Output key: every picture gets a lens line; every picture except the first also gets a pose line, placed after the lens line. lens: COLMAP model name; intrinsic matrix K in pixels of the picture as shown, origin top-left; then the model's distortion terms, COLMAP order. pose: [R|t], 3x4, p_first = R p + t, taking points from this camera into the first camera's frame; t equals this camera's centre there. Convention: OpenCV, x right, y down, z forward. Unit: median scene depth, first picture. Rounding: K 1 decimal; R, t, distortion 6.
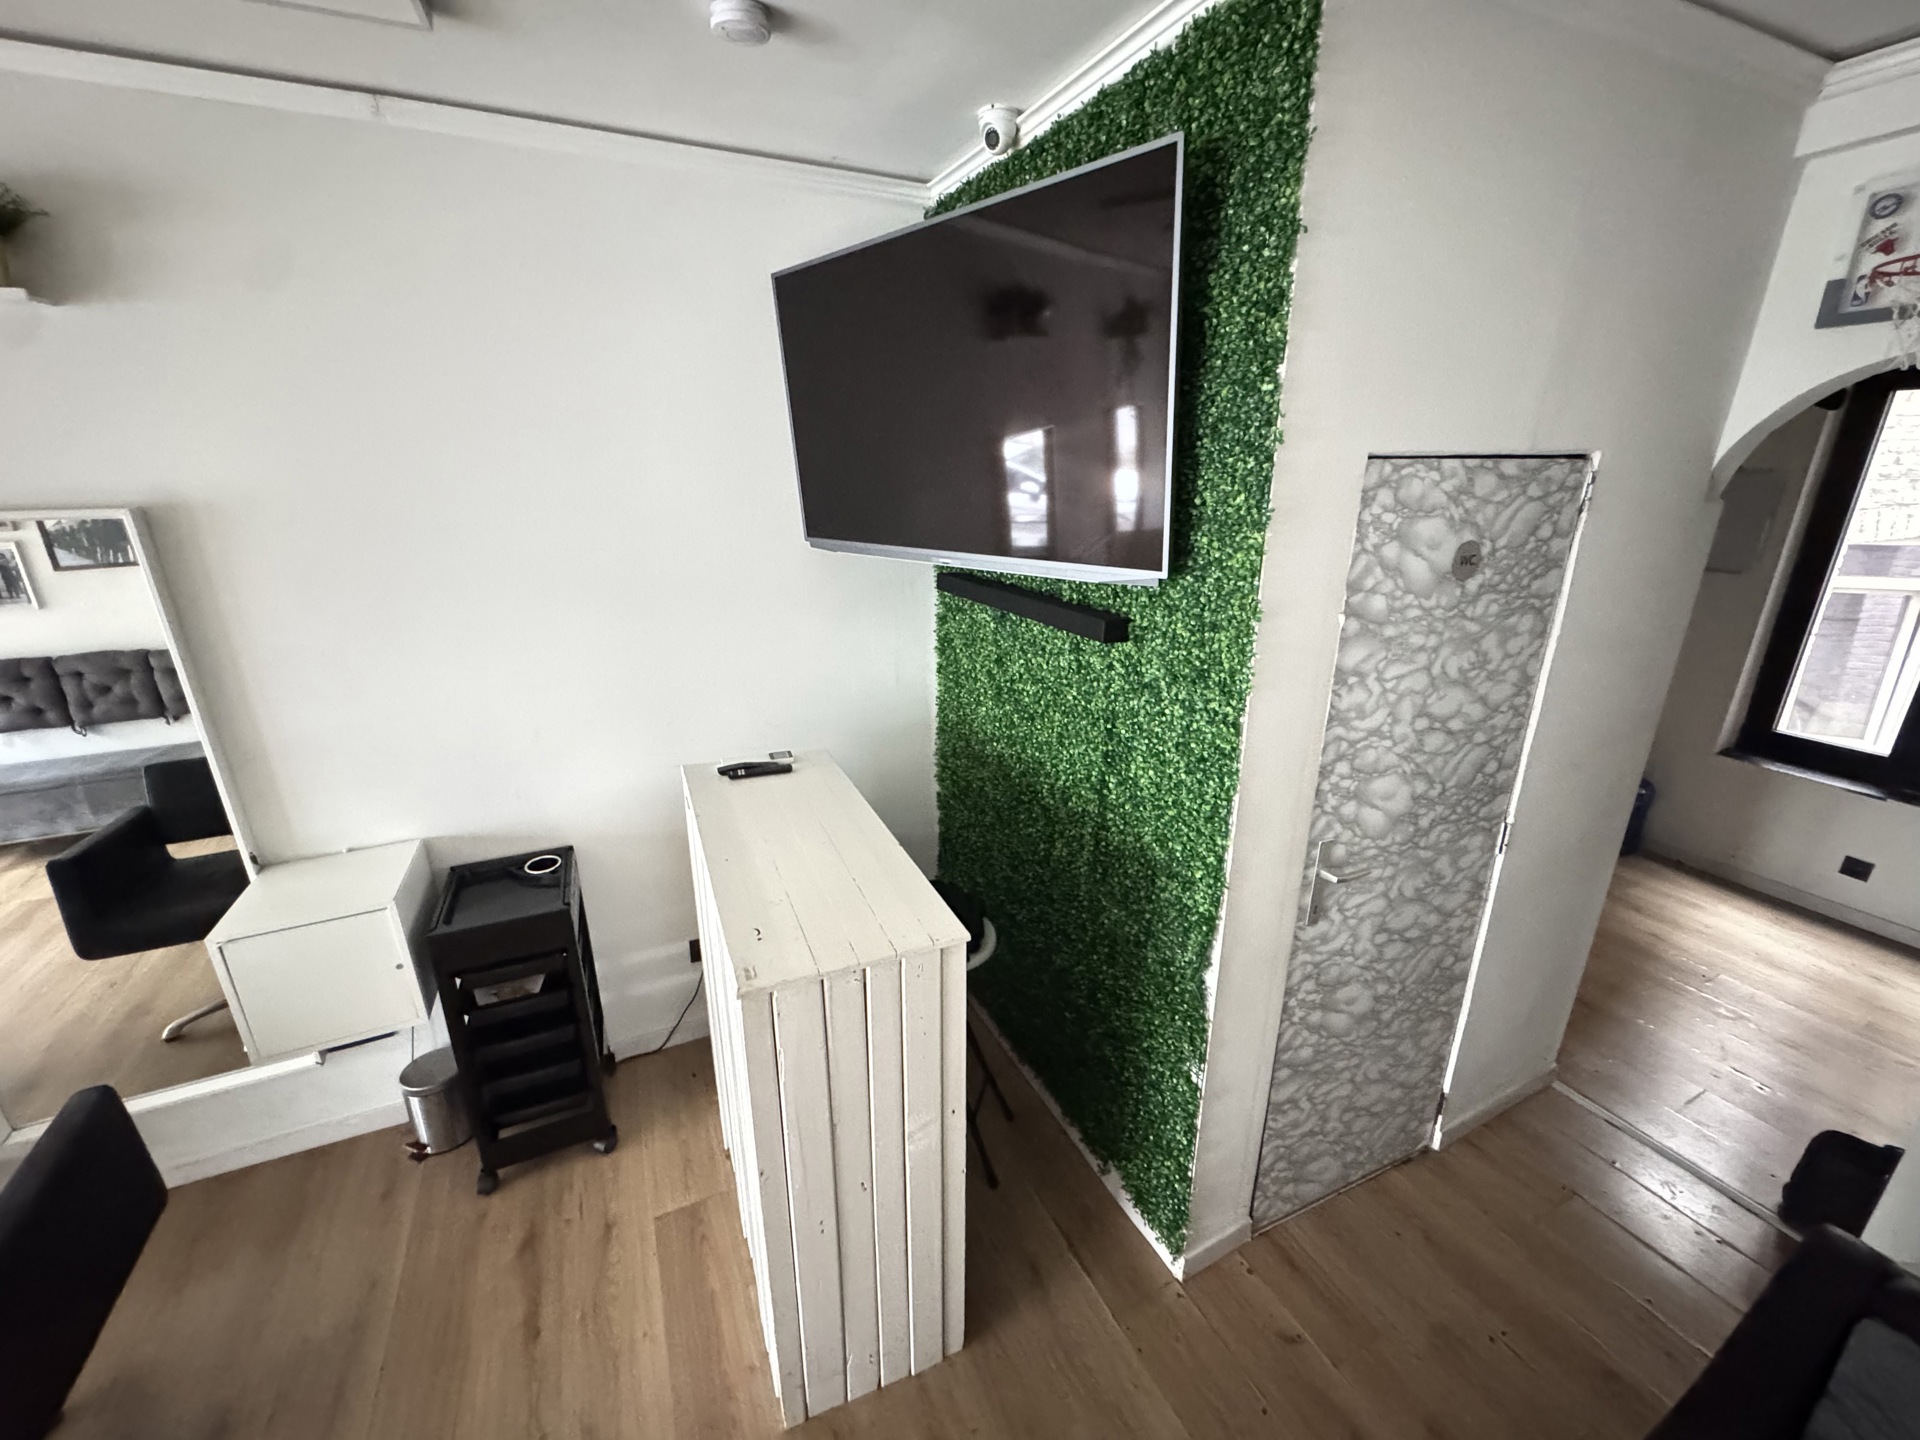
lens RADIAL K [[763.4, 0, 959.2], [0, 763.4, 714.7], [0, 0, 1]] dist [-0.002952, -0.000644]
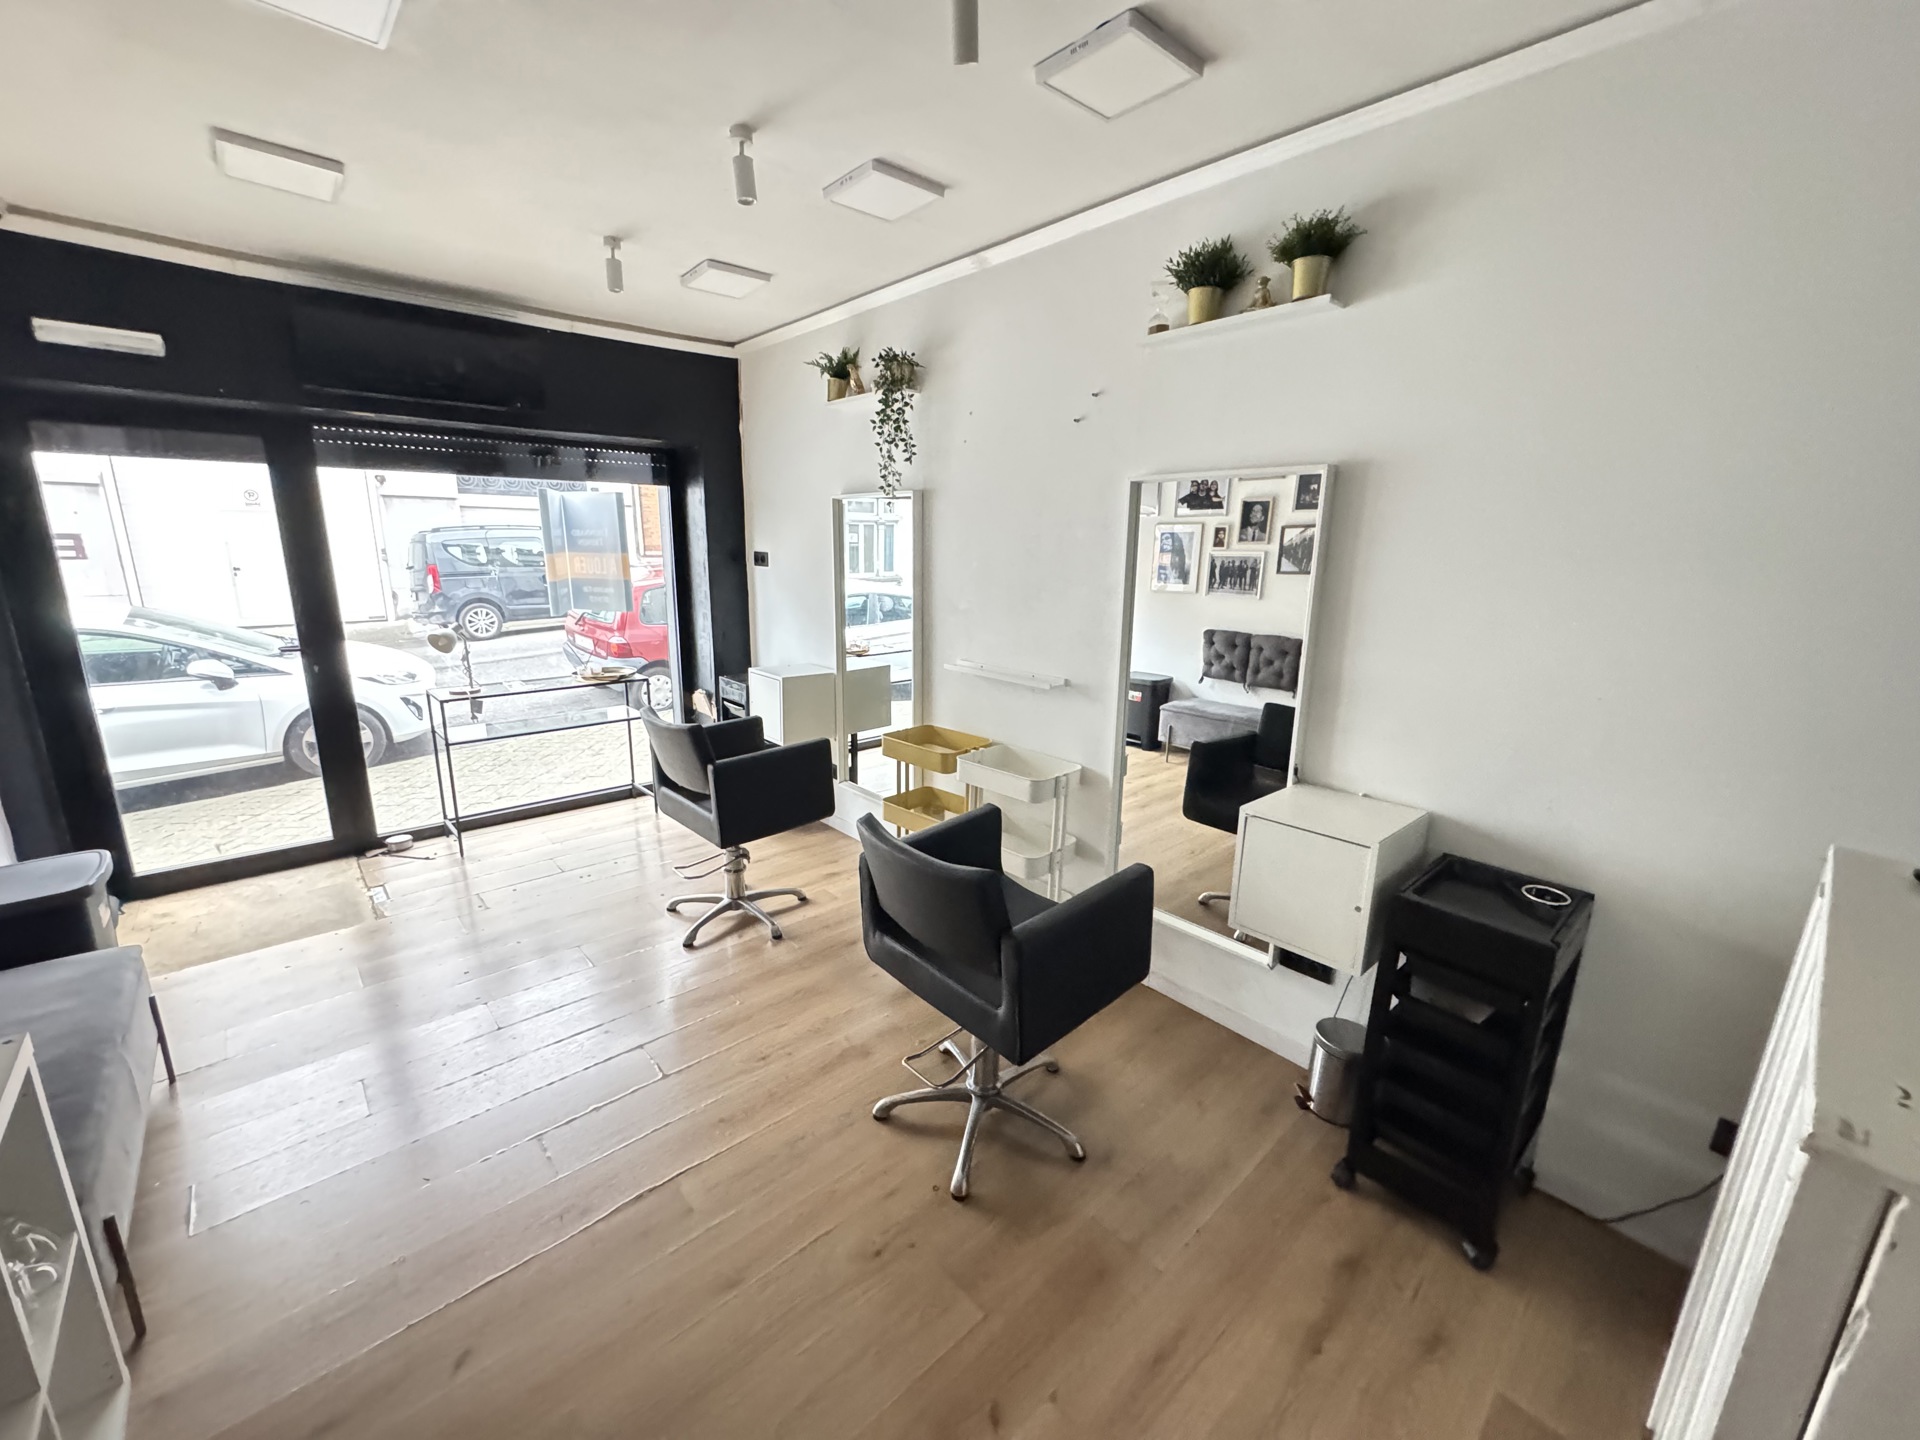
lens RADIAL K [[763.4, 0, 959.2], [0, 763.4, 714.7], [0, 0, 1]] dist [-0.002952, -0.000644]
pose [[0.296813, 0.224704, -0.928122, -0.018405], [-0.320740, 0.938917, 0.124745, 0.115160], [0.899460, 0.260660, 0.350754, 0.097745]]
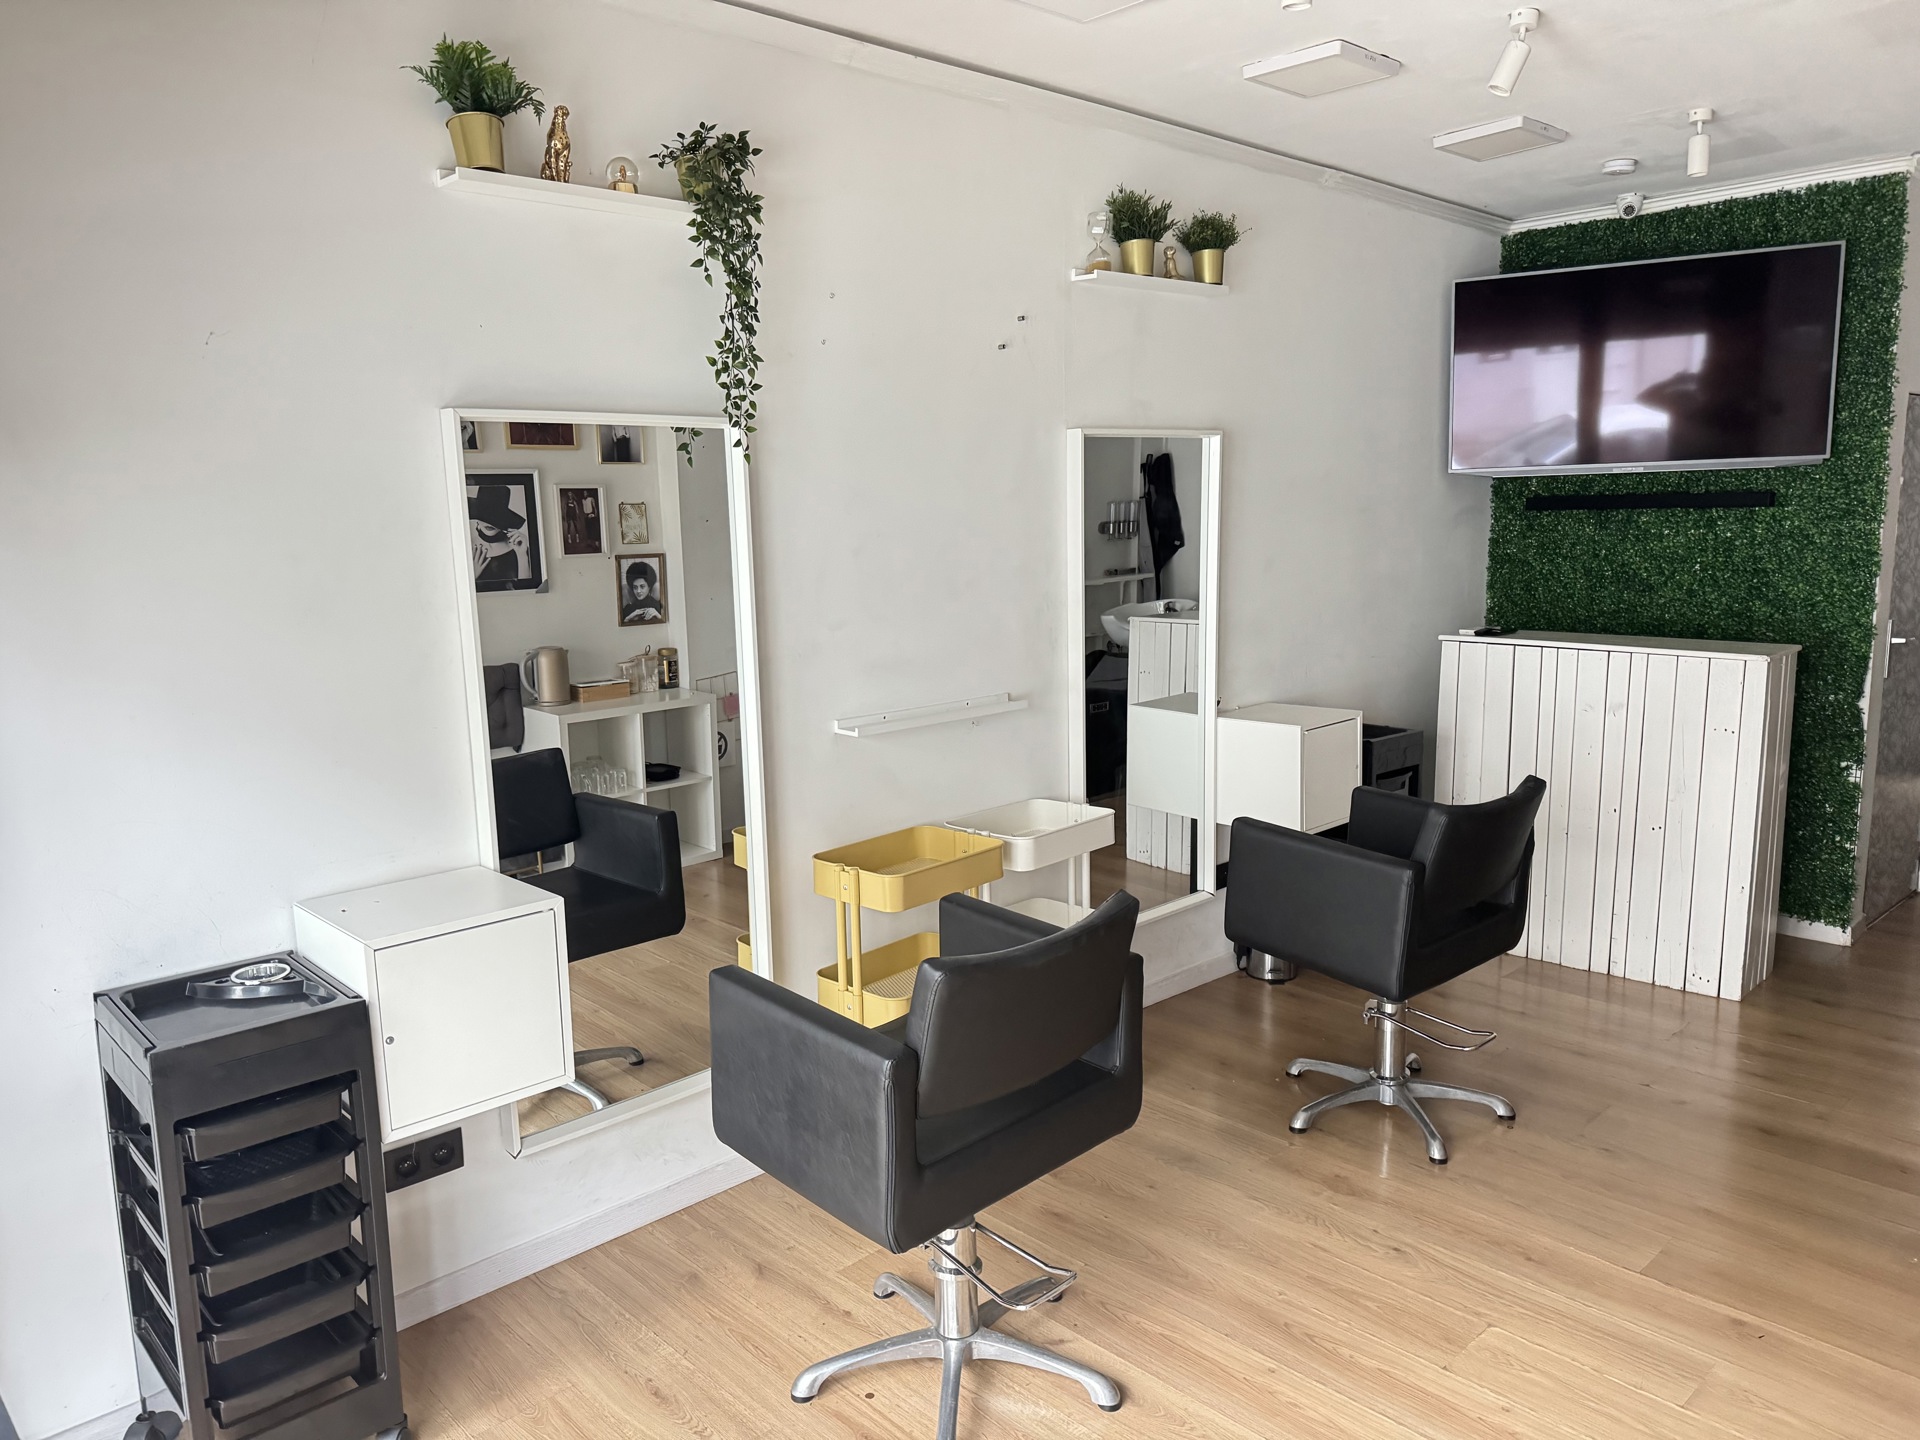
lens RADIAL K [[1341.9, 0, 960.0], [0, 1341.9, 720.0], [0, 0, 1]] dist [0.035155, -0.050516]
pose [[0.950164, -0.064216, 0.305064, -1.748831], [0.113751, 0.982503, -0.147476, 0.432339], [-0.290256, 0.174827, 0.940844, -0.836681]]
